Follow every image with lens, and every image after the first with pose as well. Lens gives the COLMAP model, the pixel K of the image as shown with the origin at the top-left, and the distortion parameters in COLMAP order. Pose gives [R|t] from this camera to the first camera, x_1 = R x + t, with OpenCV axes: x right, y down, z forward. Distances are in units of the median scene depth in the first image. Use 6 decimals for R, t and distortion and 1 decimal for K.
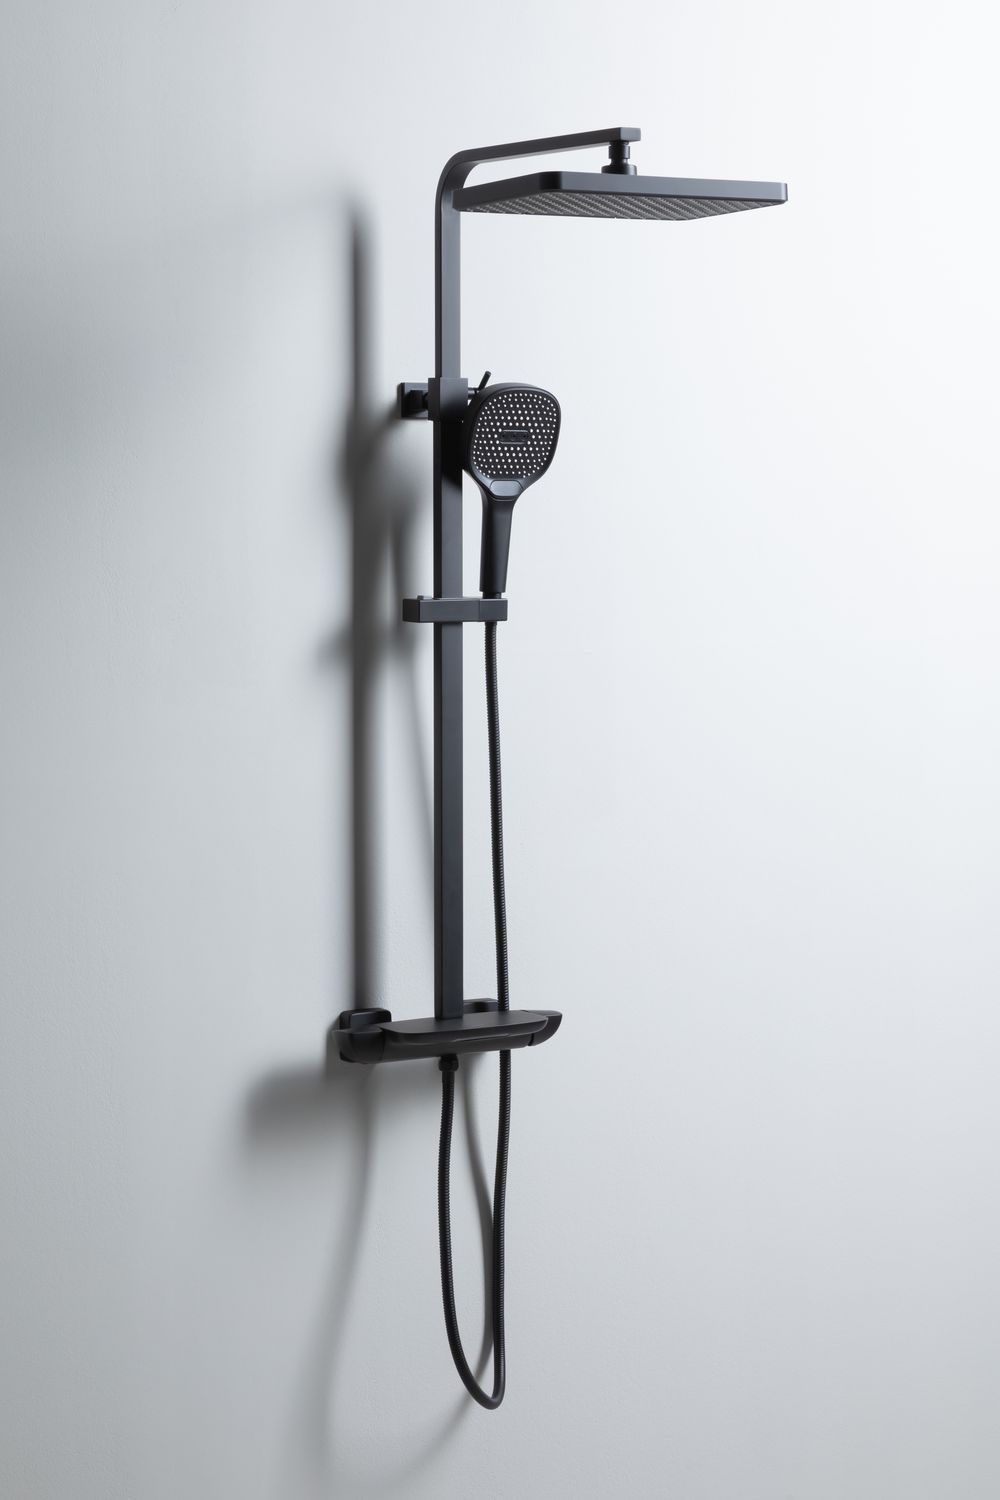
lens RADIAL K [[2684.8, 0, 501.6], [0, 2684.8, 743.7], [0, 0, 1]] dist [-0.037935, 0.000000]
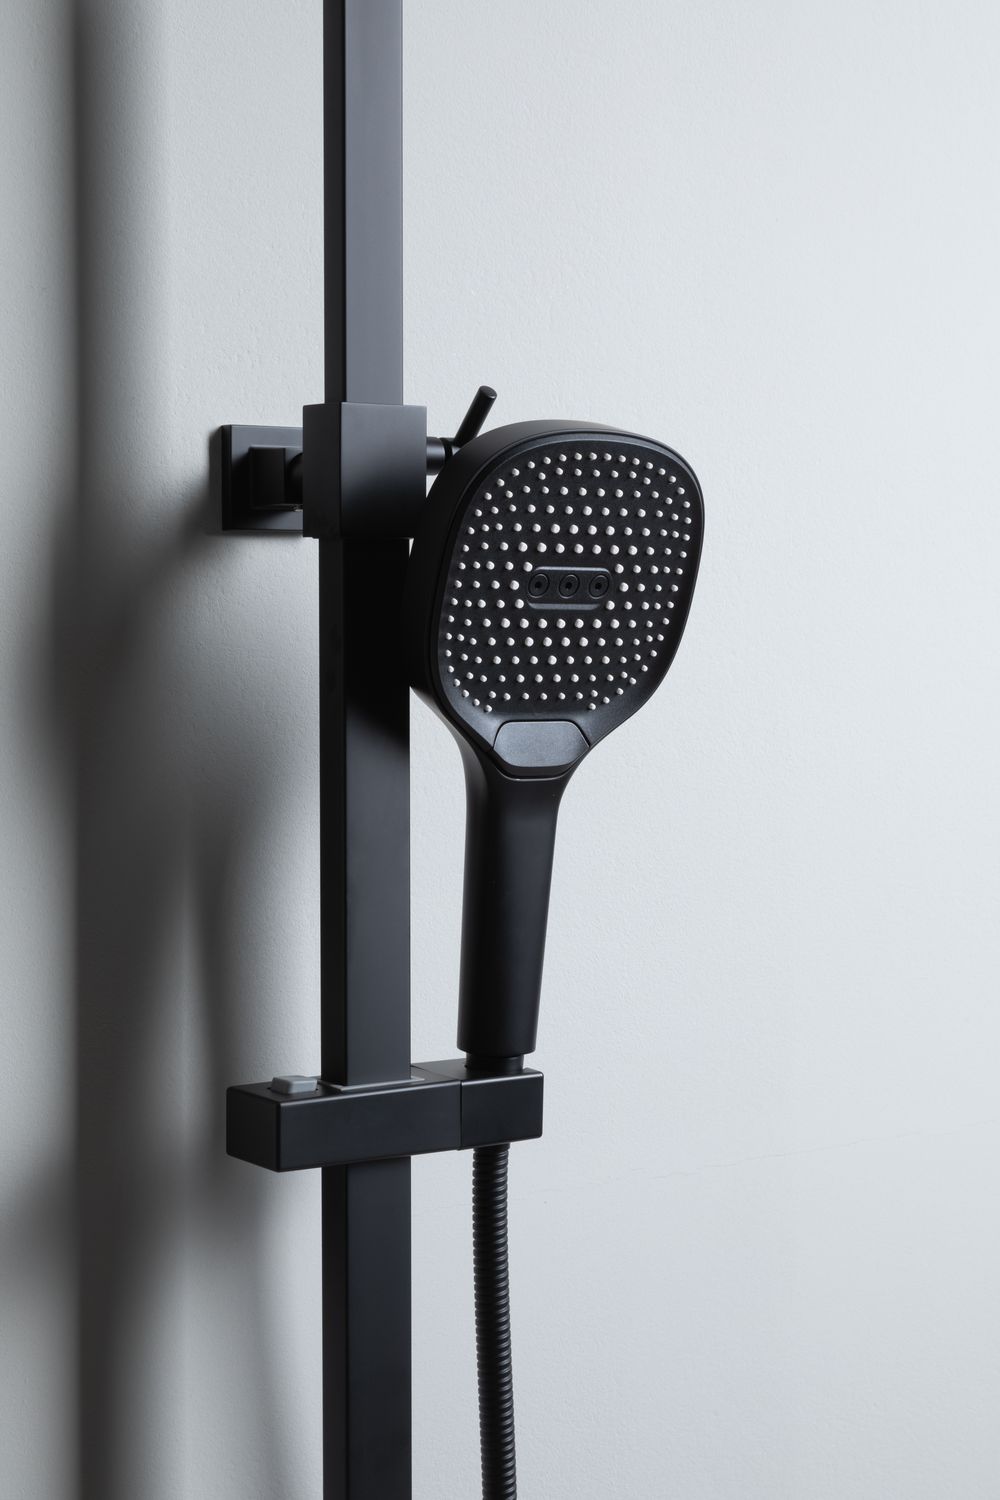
lens RADIAL K [[2684.8, 0, 498.6], [0, 2684.8, 743.6], [0, 0, 1]] dist [-0.037935, 0.000000]
pose [[0.998473, -0.003818, 0.055102, -0.021700], [0.006901, 0.998414, -0.055878, -0.076903], [-0.054801, 0.056173, 0.996916, 0.673653]]
